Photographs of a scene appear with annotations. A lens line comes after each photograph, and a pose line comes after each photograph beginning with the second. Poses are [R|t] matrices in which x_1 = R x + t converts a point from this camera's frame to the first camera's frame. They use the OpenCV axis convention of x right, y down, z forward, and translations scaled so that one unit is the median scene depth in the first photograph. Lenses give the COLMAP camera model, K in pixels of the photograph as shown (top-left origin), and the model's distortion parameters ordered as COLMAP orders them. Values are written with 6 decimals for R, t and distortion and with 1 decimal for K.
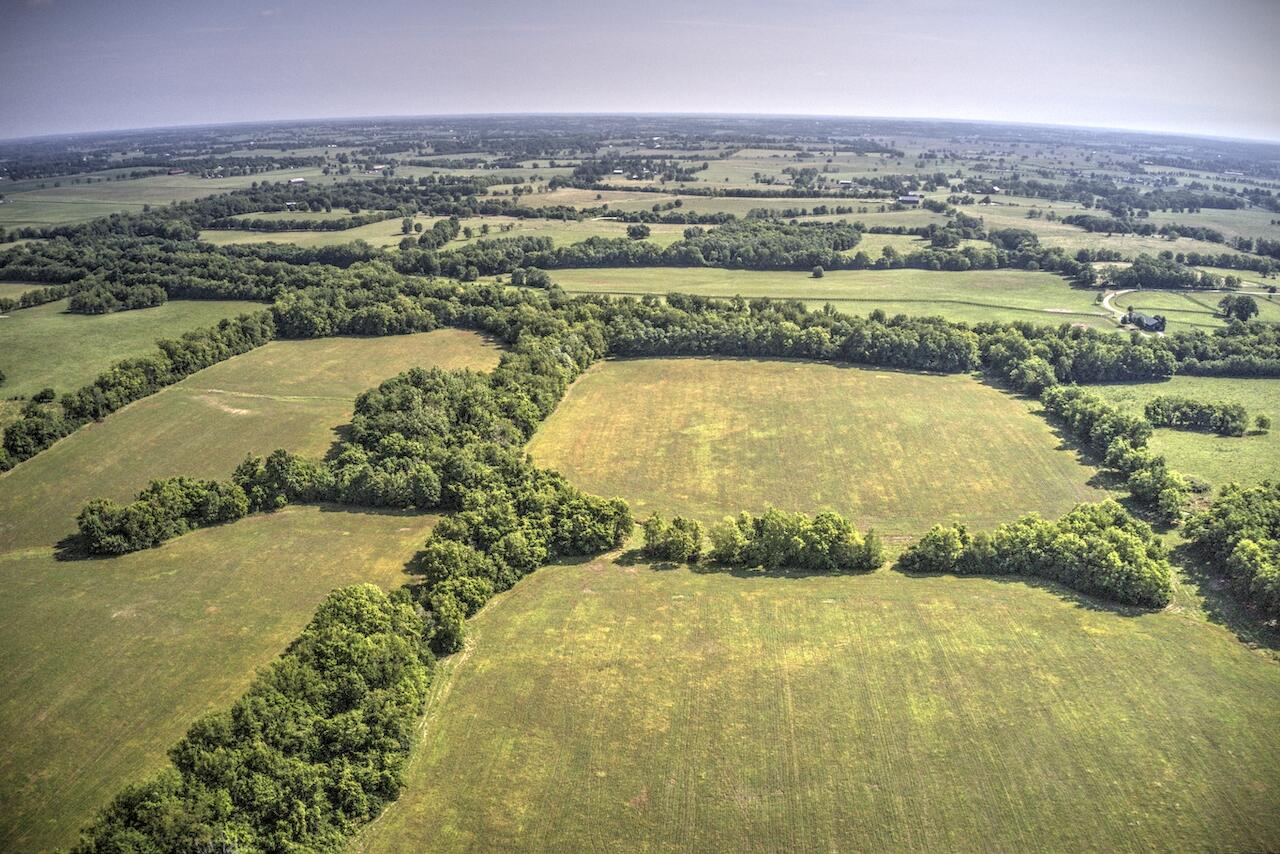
lens RADIAL K [[1016.5, 0, 640.0], [0, 1016.5, 427.0], [0, 0, 1]] dist [-0.184162, 0.013957]
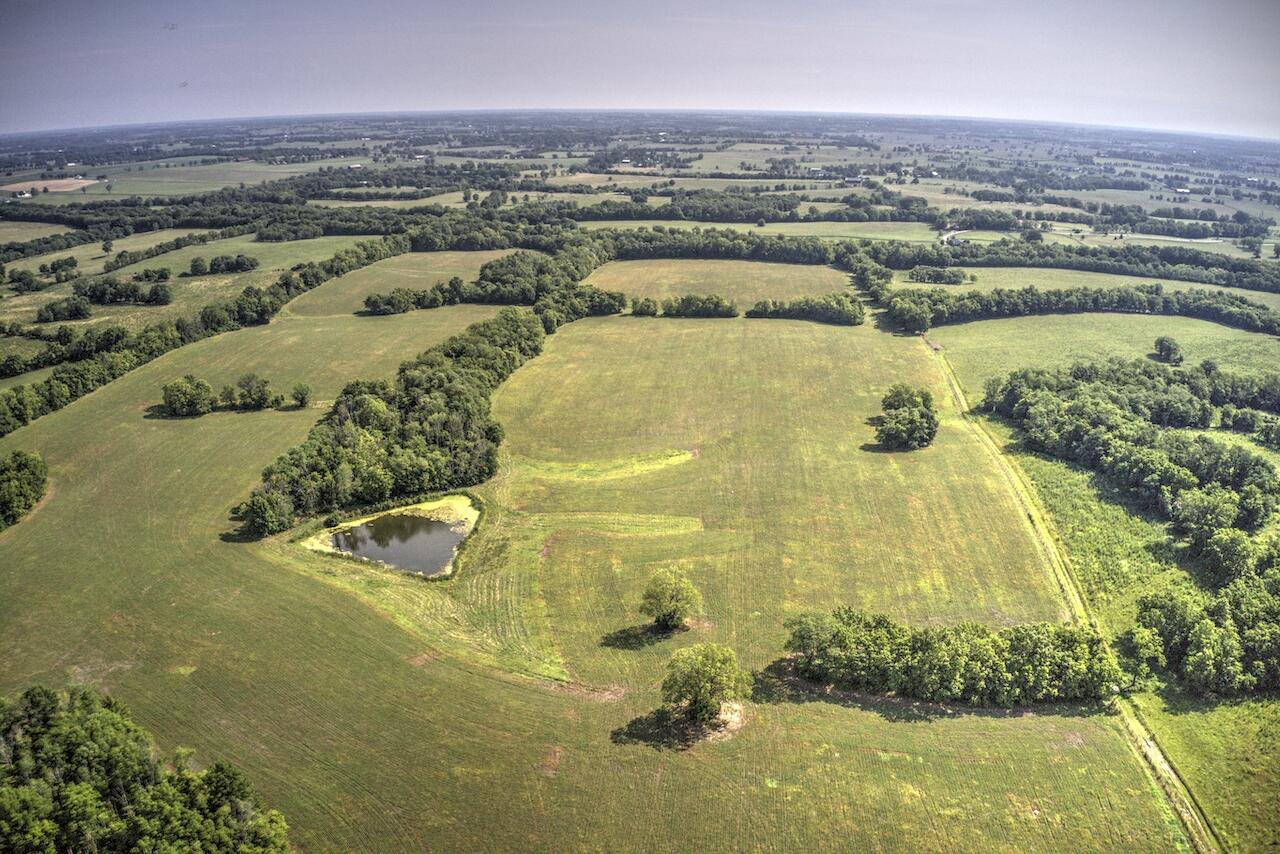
lens RADIAL K [[1025.5, 0, 640.0], [0, 1025.5, 427.0], [0, 0, 1]] dist [-0.184659, 0.008784]
pose [[0.999947, 0.005485, -0.008700, 0.007889], [-0.005474, 0.999984, 0.001237, 0.067857], [0.008707, -0.001189, 0.999961, -0.226938]]
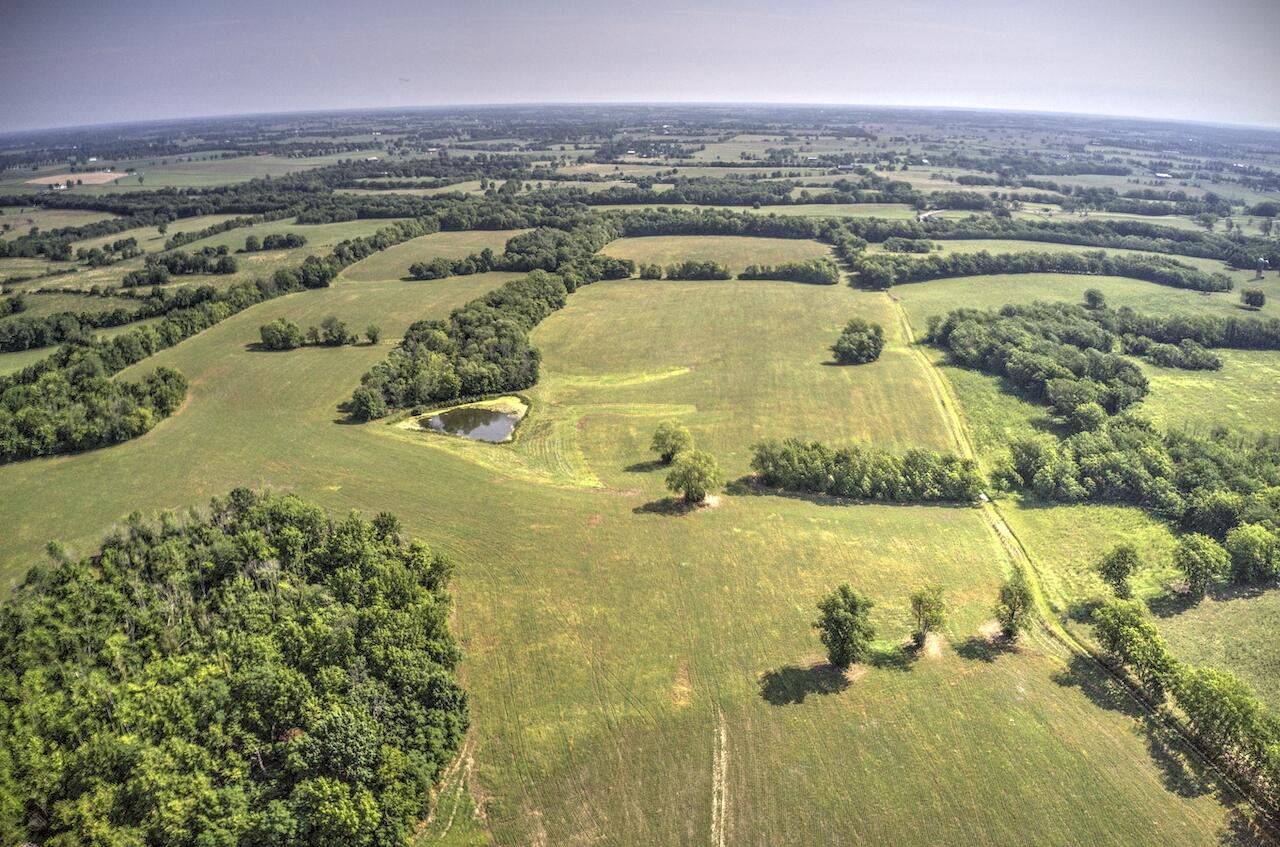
lens RADIAL K [[1030.1, 0, 640.0], [0, 1030.1, 423.5], [0, 0, 1]] dist [-0.184789, 0.006471]
pose [[0.999896, -0.001137, -0.014350, 0.007596], [0.001177, 0.999995, 0.002794, 0.089607], [0.014347, -0.002811, 0.999893, -0.295222]]
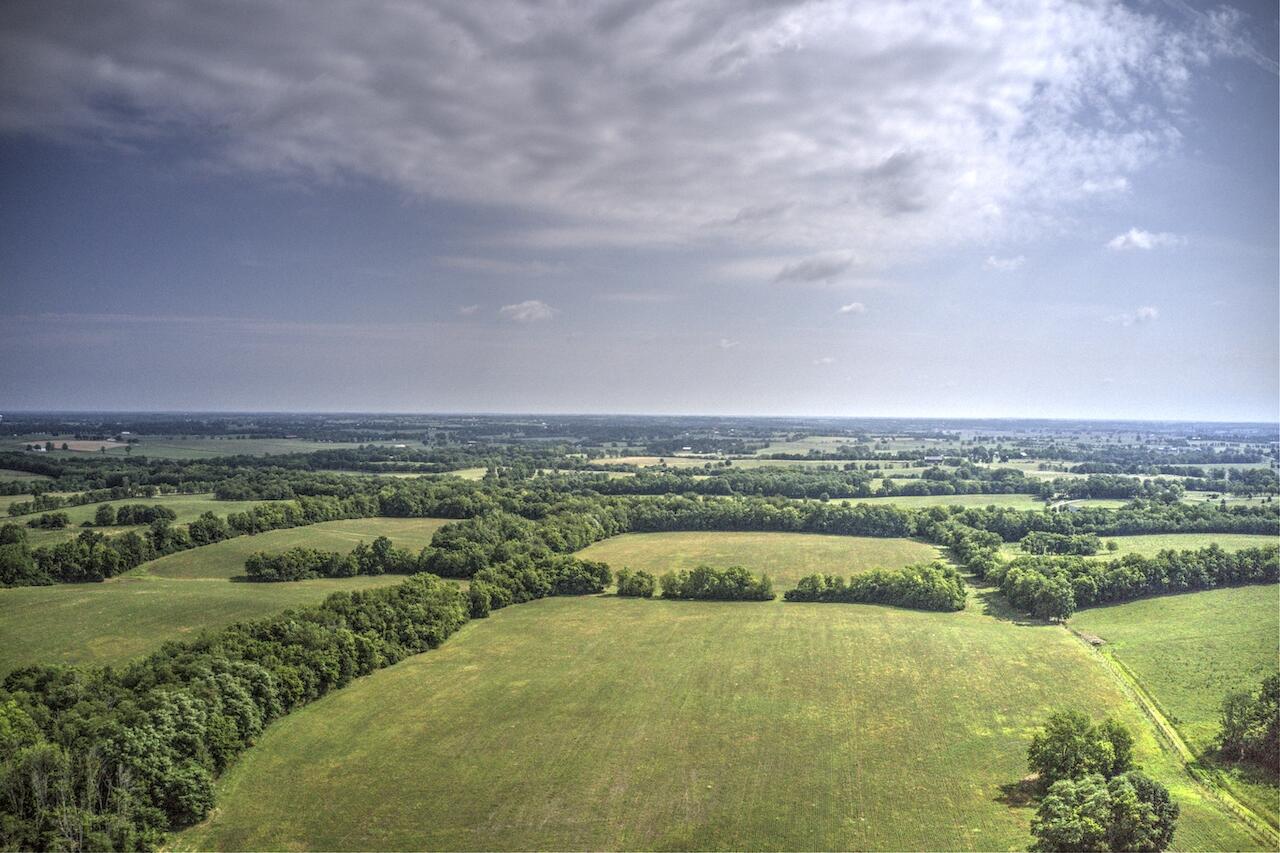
lens RADIAL K [[1016.5, 0, 640.0], [0, 1016.5, 426.5], [0, 0, 1]] dist [-0.184162, 0.013957]
pose [[0.996004, 0.008139, -0.088939, 0.031144], [-0.033795, 0.956137, -0.290962, 0.059198], [0.082669, 0.292805, 0.952592, -0.091140]]
